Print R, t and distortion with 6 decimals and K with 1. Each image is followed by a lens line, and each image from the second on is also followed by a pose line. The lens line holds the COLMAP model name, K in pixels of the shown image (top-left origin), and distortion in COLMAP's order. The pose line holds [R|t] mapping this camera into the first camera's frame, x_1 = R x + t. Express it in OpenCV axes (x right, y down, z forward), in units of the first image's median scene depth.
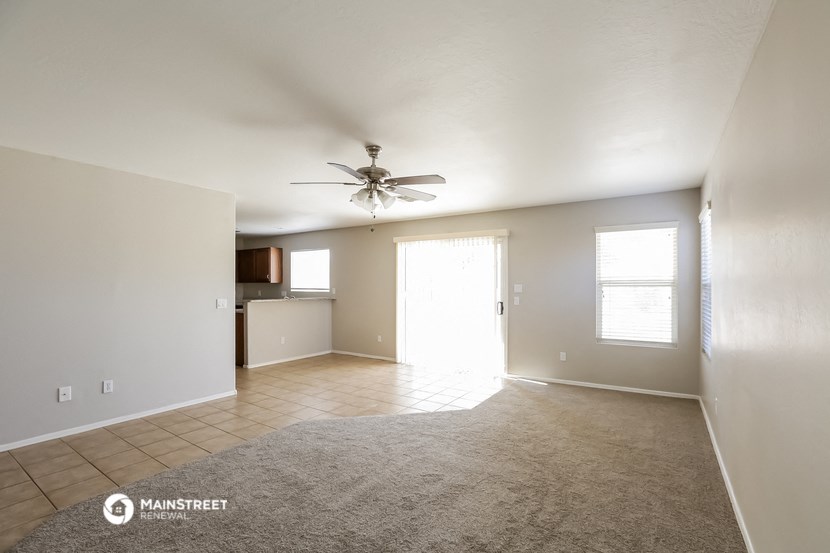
lens RADIAL K [[377.0, 0, 416.7], [0, 377.0, 290.9], [0, 0, 1]] dist [-0.002888, -0.000135]
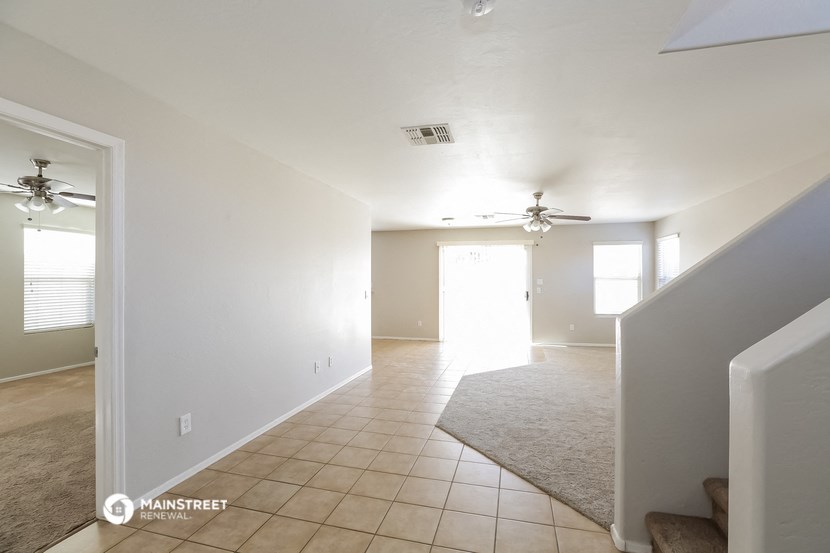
lens RADIAL K [[370.5, 0, 417.3], [0, 370.5, 280.6], [0, 0, 1]] dist [0.003414, 0.000404]
pose [[0.944547, -0.002495, 0.328367, -0.627549], [0.006872, 0.999902, -0.012170, 0.003391], [-0.328304, 0.013752, 0.944472, -0.172940]]
